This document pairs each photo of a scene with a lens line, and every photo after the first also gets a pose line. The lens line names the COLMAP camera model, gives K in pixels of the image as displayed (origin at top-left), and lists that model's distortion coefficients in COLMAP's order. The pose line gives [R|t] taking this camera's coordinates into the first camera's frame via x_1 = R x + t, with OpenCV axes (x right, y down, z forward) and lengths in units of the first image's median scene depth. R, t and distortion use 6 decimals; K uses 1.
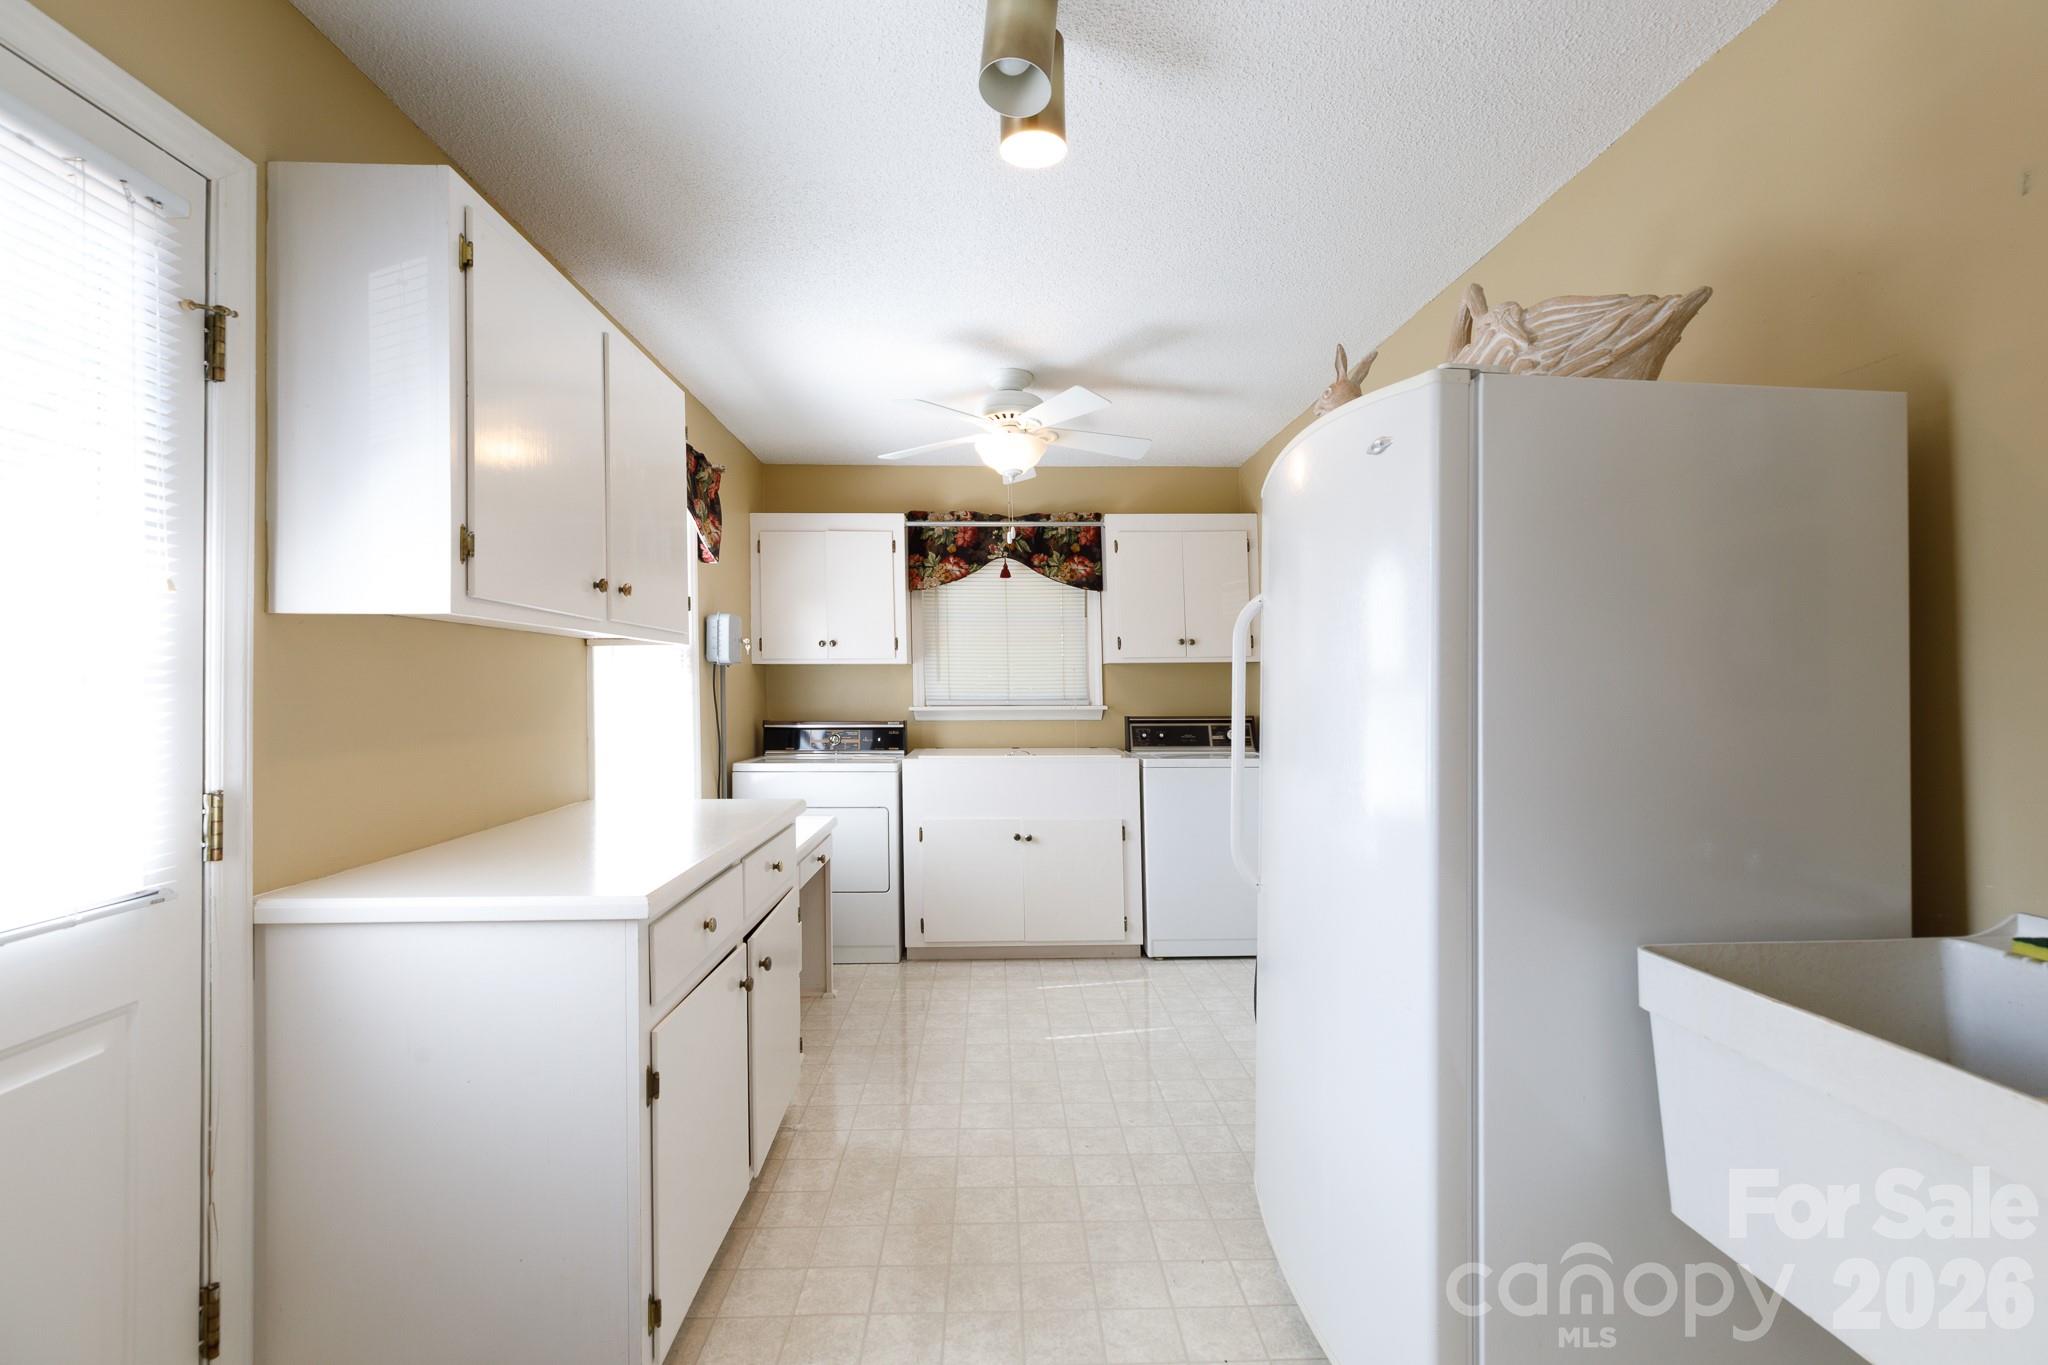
lens RADIAL K [[915.9, 0, 1024.7], [0, 915.9, 680.8], [0, 0, 1]] dist [0.004886, 0.000087]
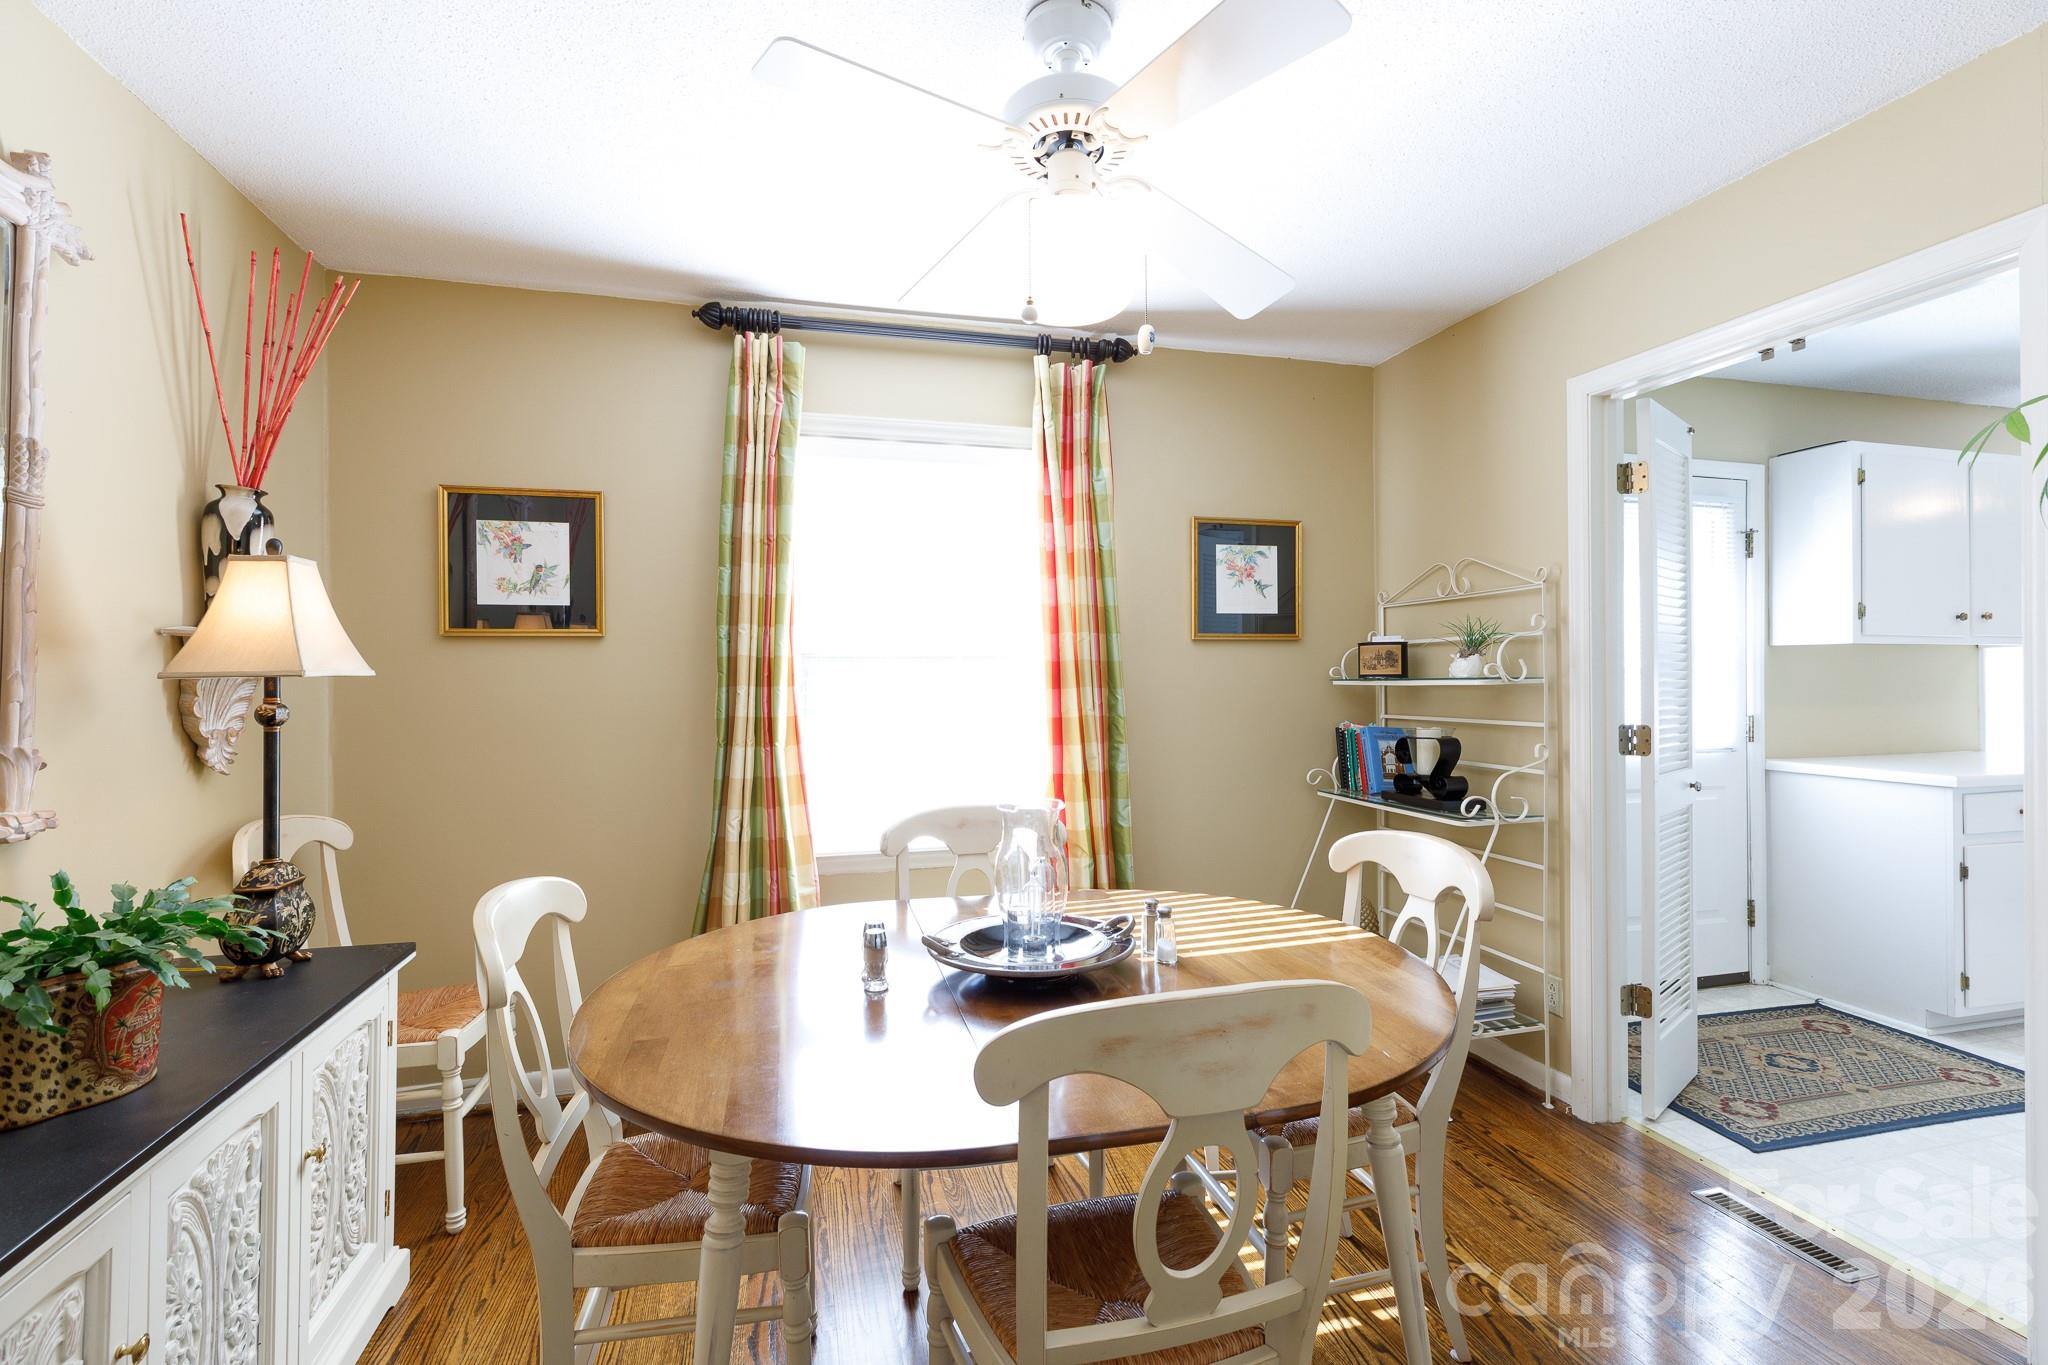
lens RADIAL K [[915.9, 0, 1019.6], [0, 915.9, 671.2], [0, 0, 1]] dist [0.004886, 0.000087]
pose [[0.218559, -0.004892, -0.975811, 1.189184], [0.002123, 0.999987, -0.004538, 0.000810], [0.975821, -0.001080, 0.218567, -1.564893]]
